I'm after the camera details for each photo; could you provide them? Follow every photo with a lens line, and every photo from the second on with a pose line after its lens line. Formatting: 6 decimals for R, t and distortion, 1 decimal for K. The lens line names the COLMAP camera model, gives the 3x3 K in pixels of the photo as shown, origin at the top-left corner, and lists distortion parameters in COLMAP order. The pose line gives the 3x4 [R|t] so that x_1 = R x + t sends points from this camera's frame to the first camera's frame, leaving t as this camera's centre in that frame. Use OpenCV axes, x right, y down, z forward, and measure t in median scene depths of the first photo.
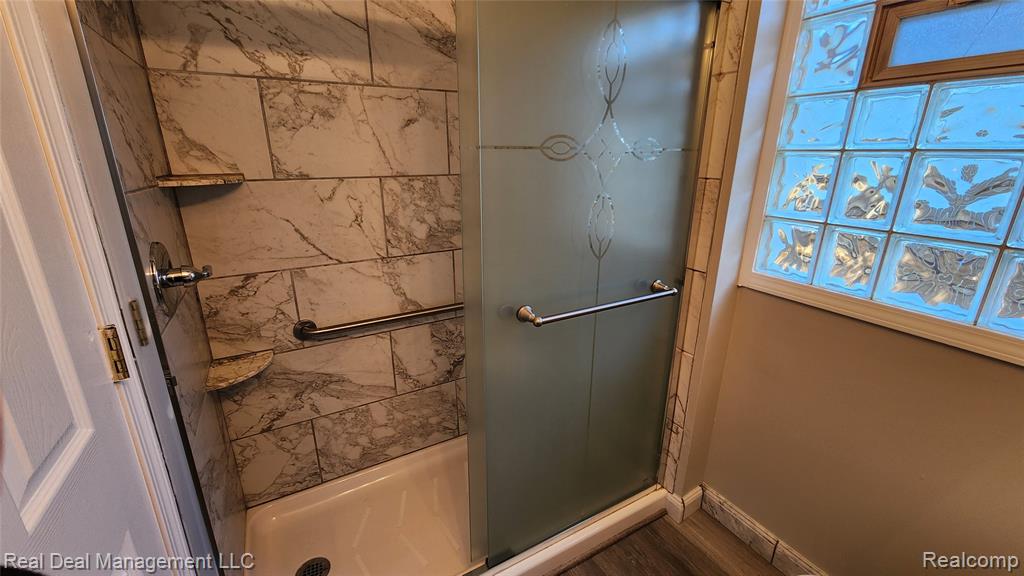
lens RADIAL K [[418.3, 0, 512.0], [0, 418.3, 288.0], [0, 0, 1]] dist [0.000675, 0.000050]
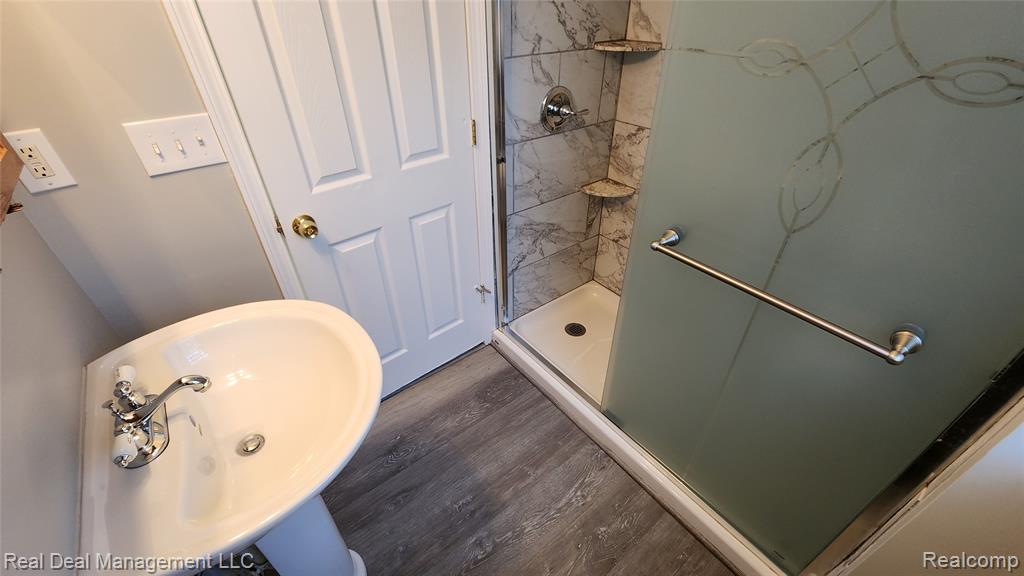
lens RADIAL K [[418.3, 0, 512.0], [0, 418.3, 288.0], [0, 0, 1]] dist [0.000675, 0.000050]
pose [[0.147574, 0.580376, -0.800866, 0.665750], [-0.289675, 0.799586, 0.526071, -0.202575], [0.945680, 0.154356, 0.286119, 0.313464]]
